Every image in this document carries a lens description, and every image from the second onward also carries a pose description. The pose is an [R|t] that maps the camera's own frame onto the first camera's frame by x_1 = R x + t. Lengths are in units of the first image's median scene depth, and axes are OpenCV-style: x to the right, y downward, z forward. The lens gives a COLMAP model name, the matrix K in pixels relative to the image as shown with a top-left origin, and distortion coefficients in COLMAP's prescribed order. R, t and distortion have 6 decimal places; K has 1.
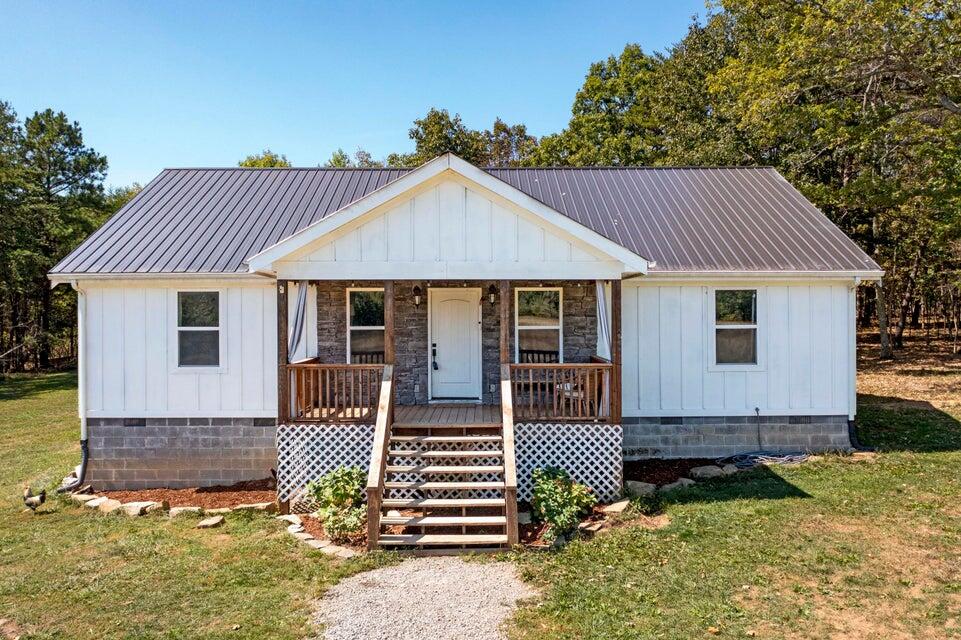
lens RADIAL K [[778.6, 0, 480.5], [0, 778.6, 320.0], [0, 0, 1]] dist [-0.003887, 0.003152]
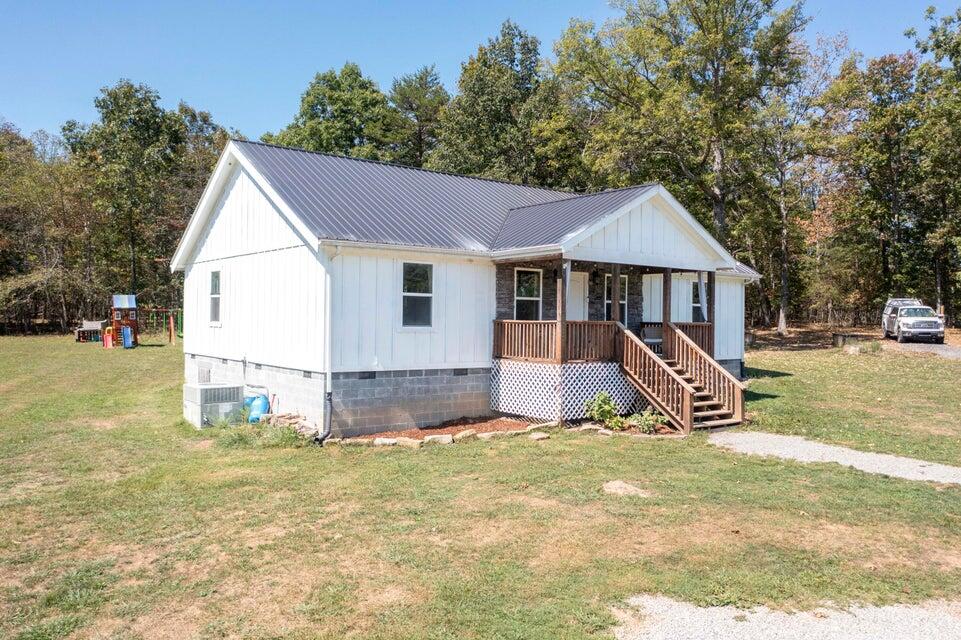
lens RADIAL K [[760.2, 0, 480.5], [0, 760.2, 320.0], [0, 0, 1]] dist [-0.001446, 0.000886]
pose [[0.797759, 0.013438, 0.602827, -0.995136], [-0.015353, 0.999880, -0.001972, 0.051313], [-0.602781, -0.007682, 0.797869, 0.018454]]
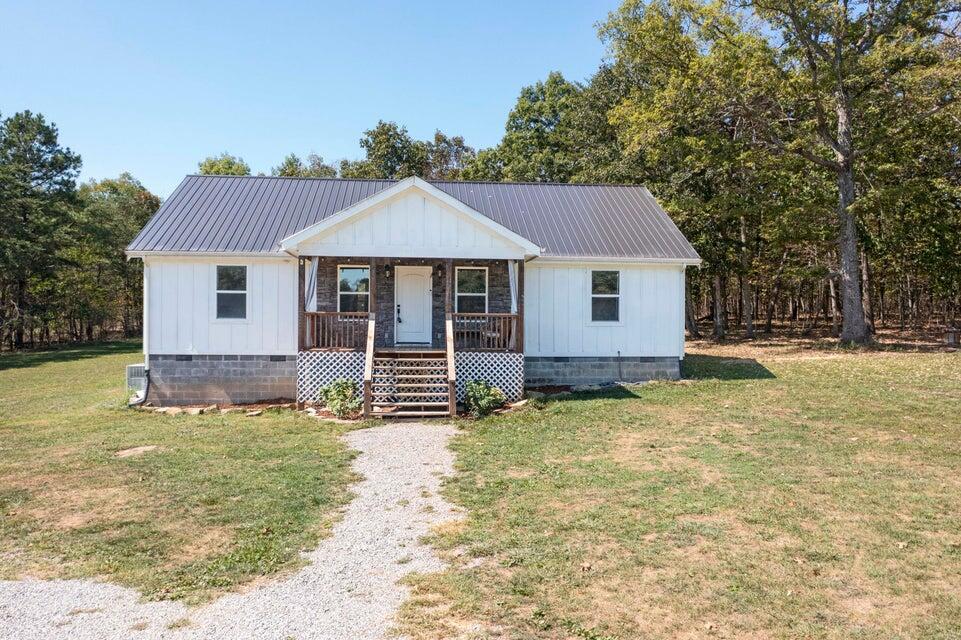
lens RADIAL K [[778.6, 0, 480.5], [0, 778.6, 320.0], [0, 0, 1]] dist [-0.003887, 0.003152]
pose [[0.996701, 0.011946, 0.080279, -0.024363], [-0.011644, 0.999923, -0.004228, 0.063793], [-0.080323, 0.003280, 0.996763, -0.451542]]
